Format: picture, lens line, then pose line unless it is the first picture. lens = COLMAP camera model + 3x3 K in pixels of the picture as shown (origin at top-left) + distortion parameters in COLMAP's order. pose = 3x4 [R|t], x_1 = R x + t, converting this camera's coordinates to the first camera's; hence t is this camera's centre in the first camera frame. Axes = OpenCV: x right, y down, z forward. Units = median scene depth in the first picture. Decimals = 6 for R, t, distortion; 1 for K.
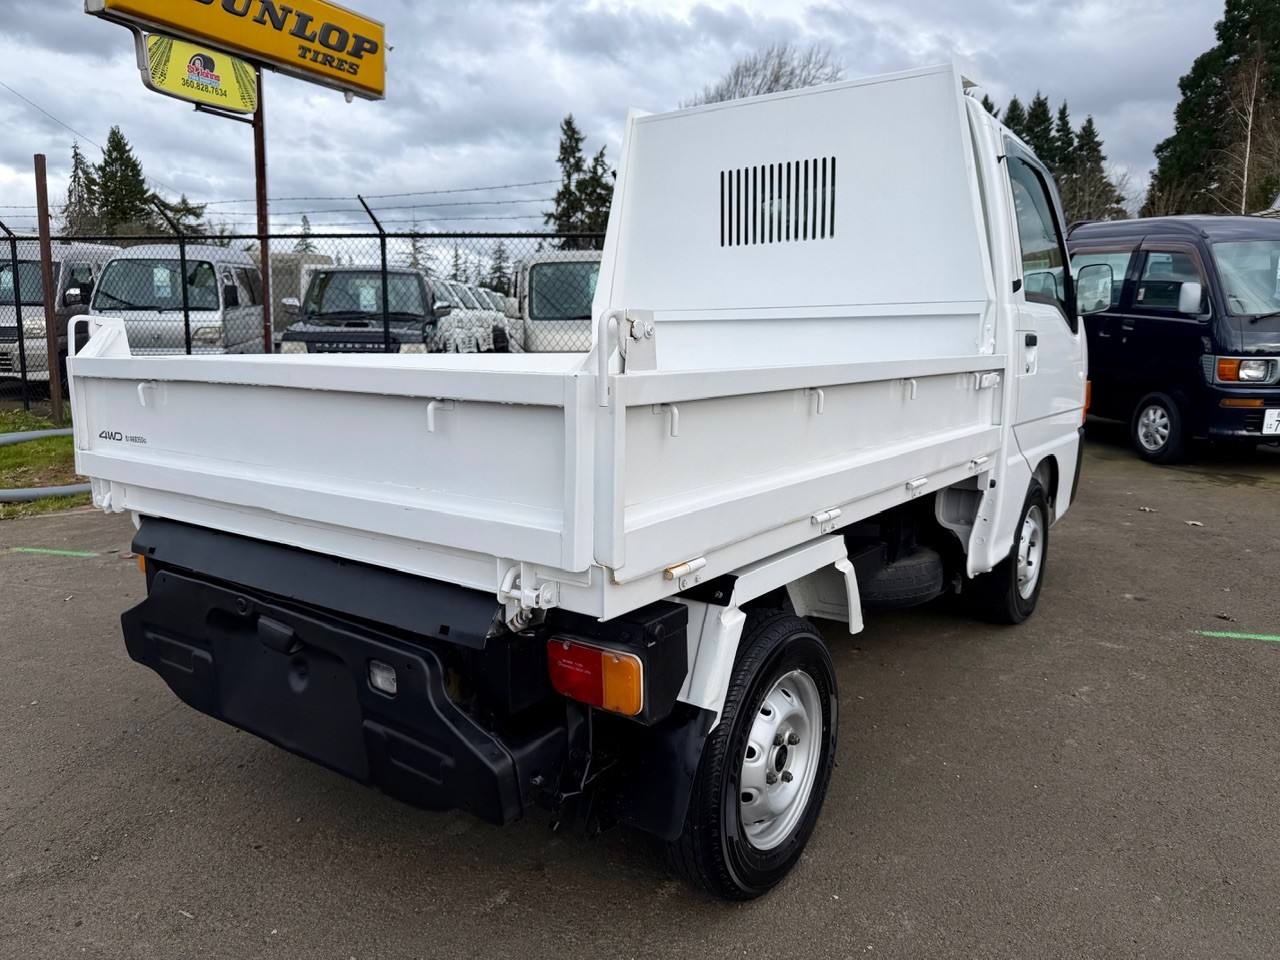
lens RADIAL K [[899.1, 0, 631.6], [0, 899.1, 487.5], [0, 0, 1]] dist [0.020493, -0.028603]
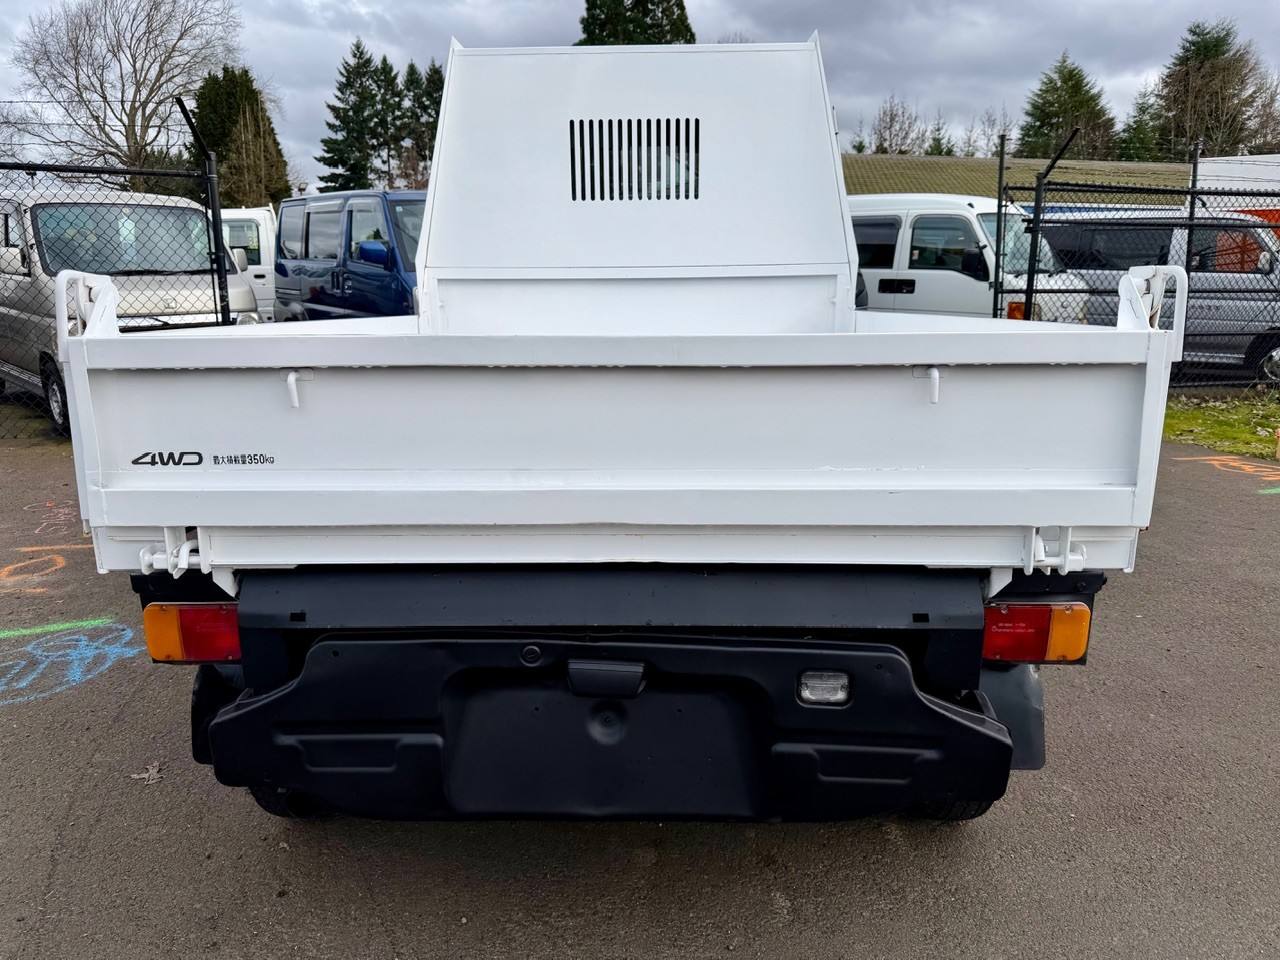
lens RADIAL K [[899.1, 0, 629.8], [0, 899.1, 472.6], [0, 0, 1]] dist [0.020493, -0.028603]
pose [[0.823822, -0.120024, 0.553996, -0.686483], [0.103371, 0.992748, 0.061361, -0.054761], [-0.557343, 0.006717, 0.830255, 0.288290]]
